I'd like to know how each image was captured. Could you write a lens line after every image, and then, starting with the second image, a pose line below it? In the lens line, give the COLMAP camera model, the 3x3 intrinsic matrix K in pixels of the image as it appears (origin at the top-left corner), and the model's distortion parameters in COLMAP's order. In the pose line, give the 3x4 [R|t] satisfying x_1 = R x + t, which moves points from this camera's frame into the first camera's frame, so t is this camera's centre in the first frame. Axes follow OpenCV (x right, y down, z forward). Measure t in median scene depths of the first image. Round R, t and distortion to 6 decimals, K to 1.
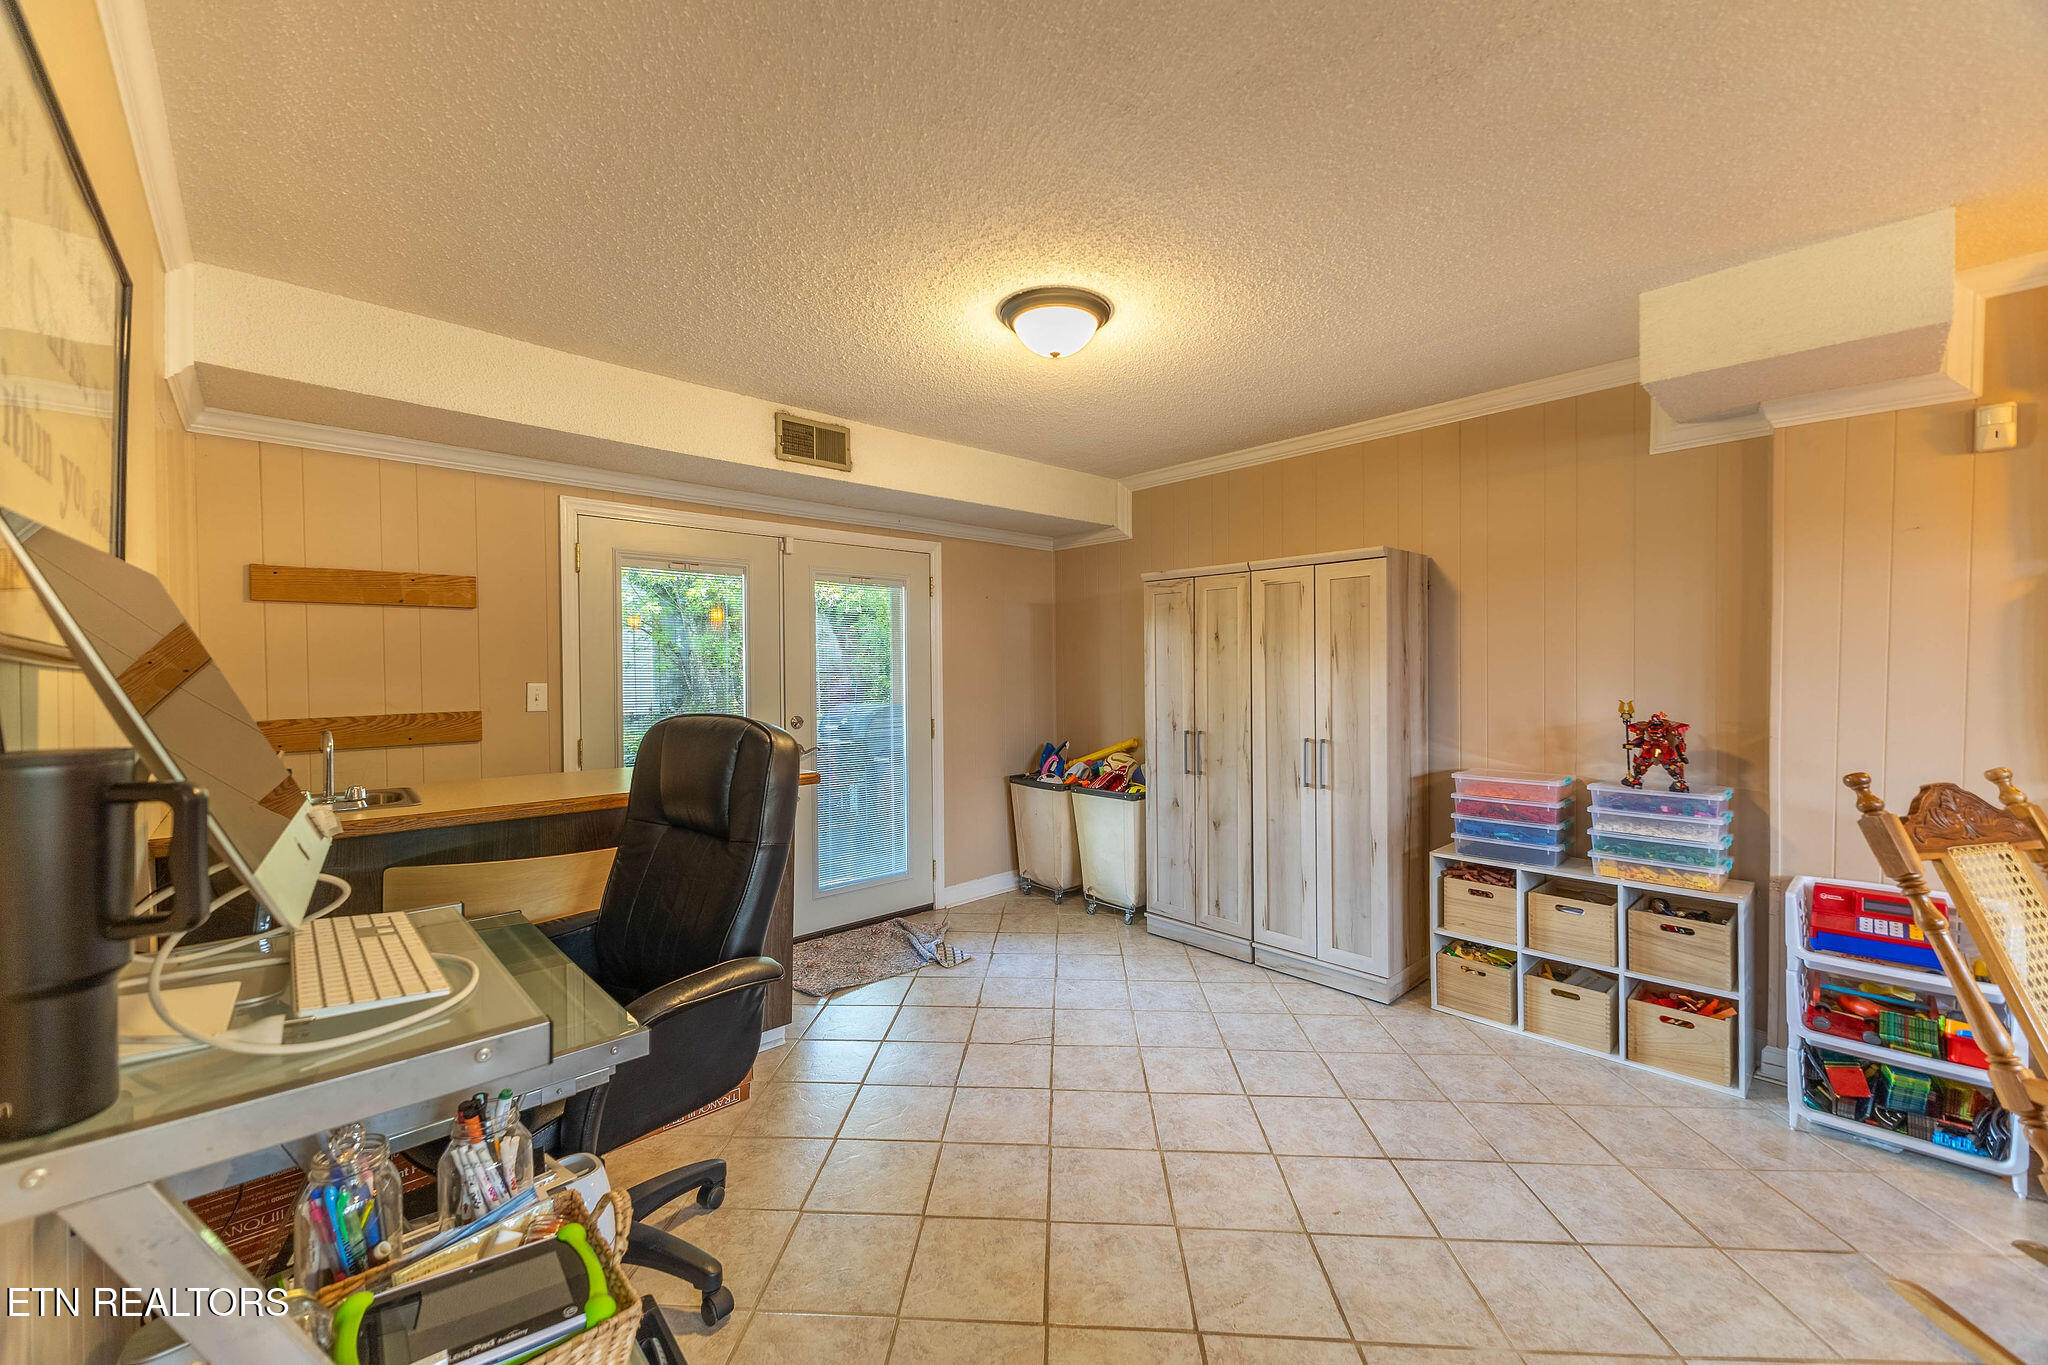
lens RADIAL K [[803.2, 0, 1026.5], [0, 803.2, 671.7], [0, 0, 1]] dist [0.006343, -0.002746]
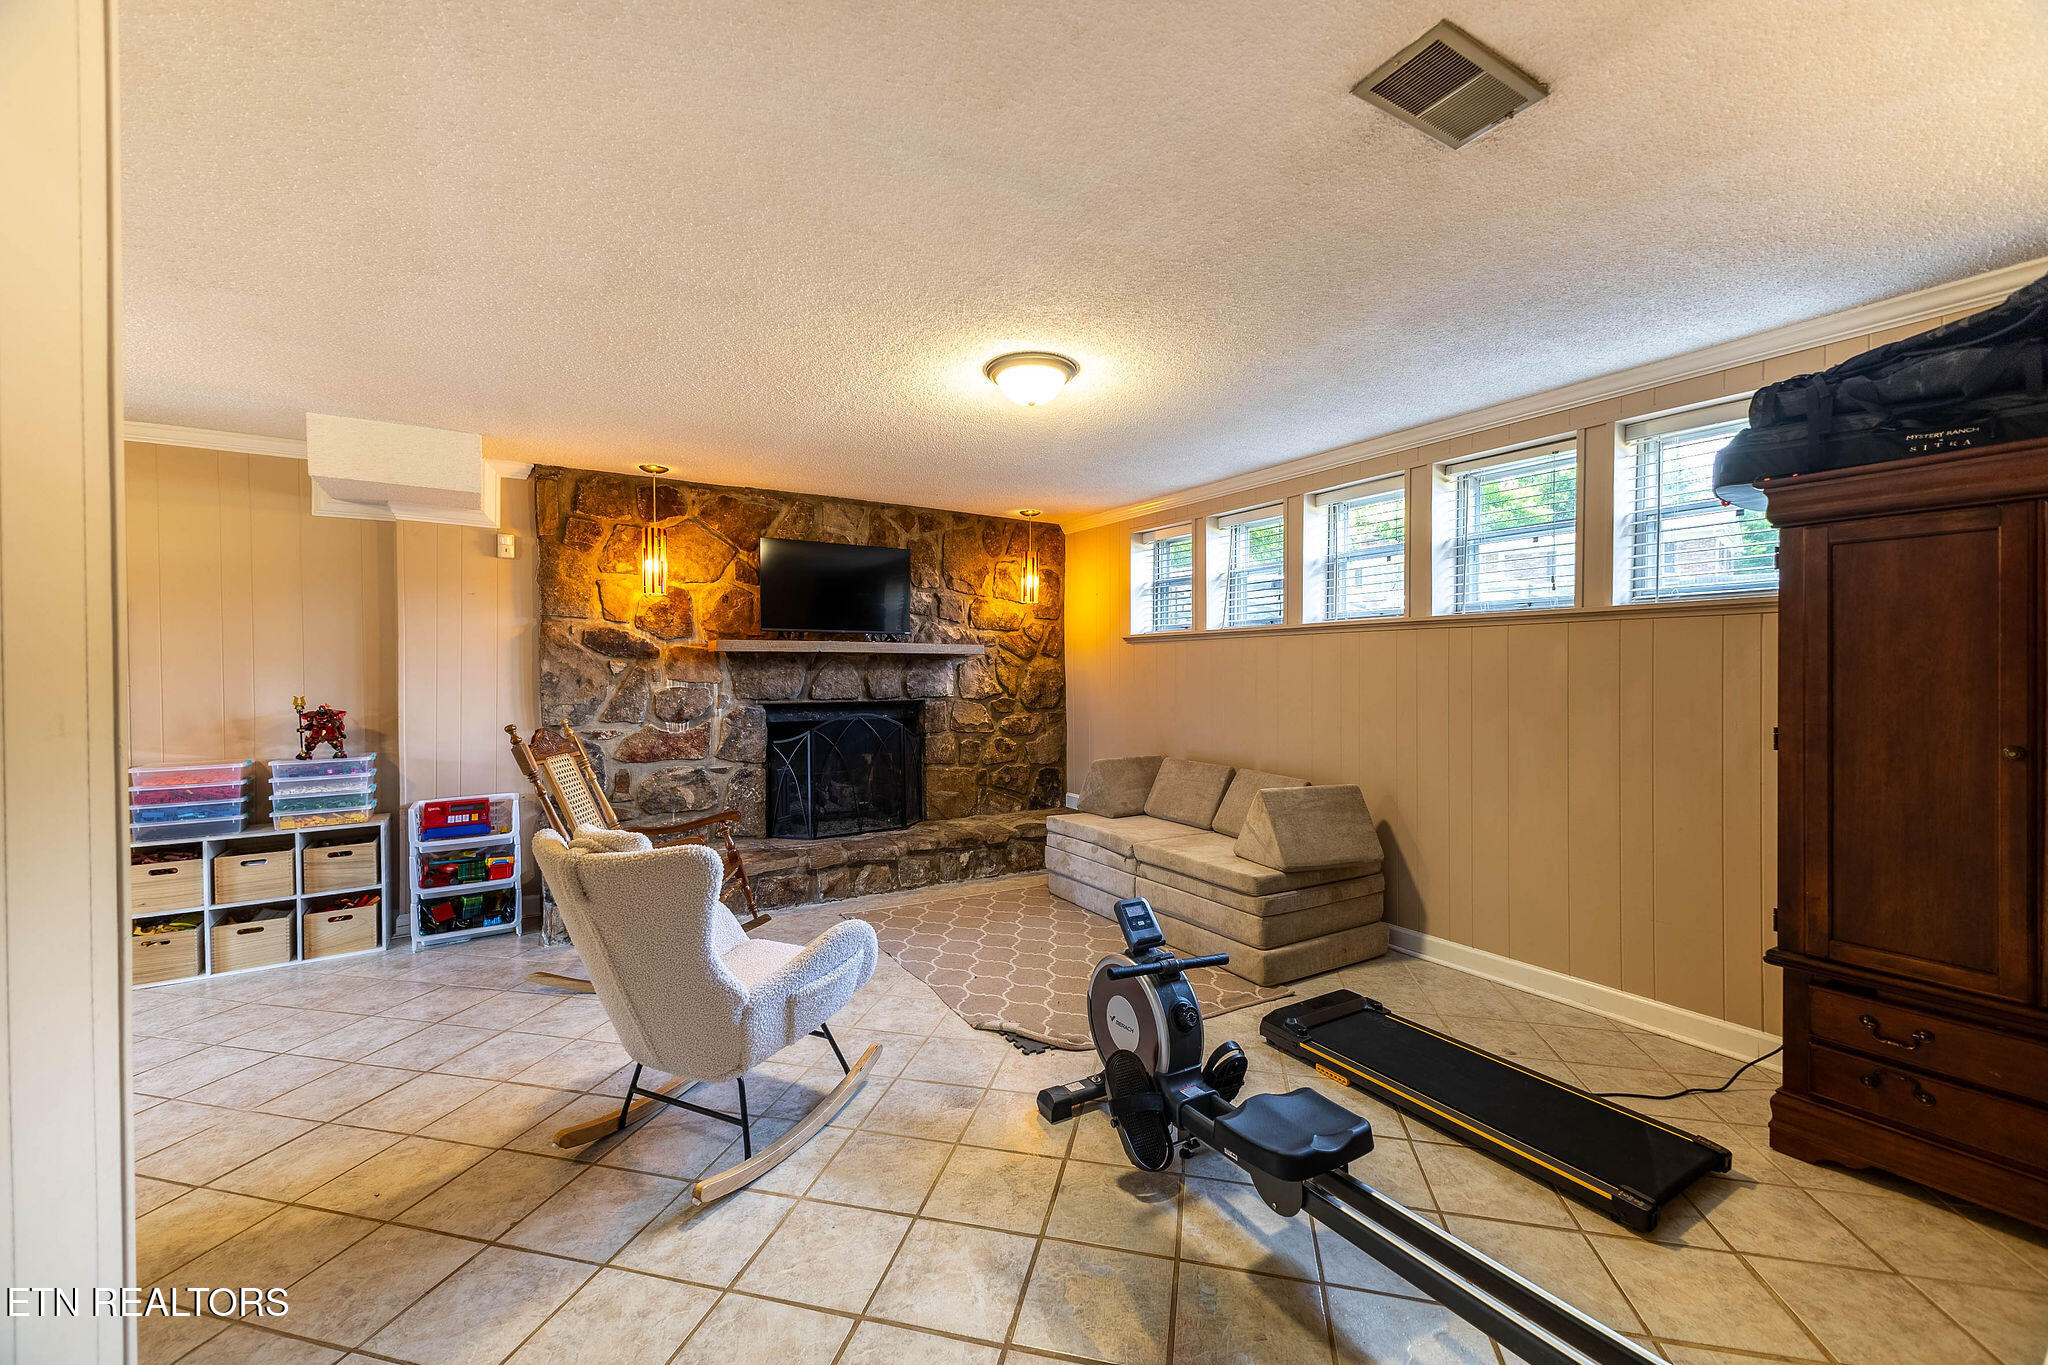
lens RADIAL K [[803.2, 0, 1027.6], [0, 803.2, 676.6], [0, 0, 1]] dist [0.006343, -0.002746]
pose [[0.166294, -0.008494, 0.986040, -0.400519], [0.010250, 0.999924, 0.006885, 0.005431], [-0.986023, 0.008962, 0.166368, -0.448589]]
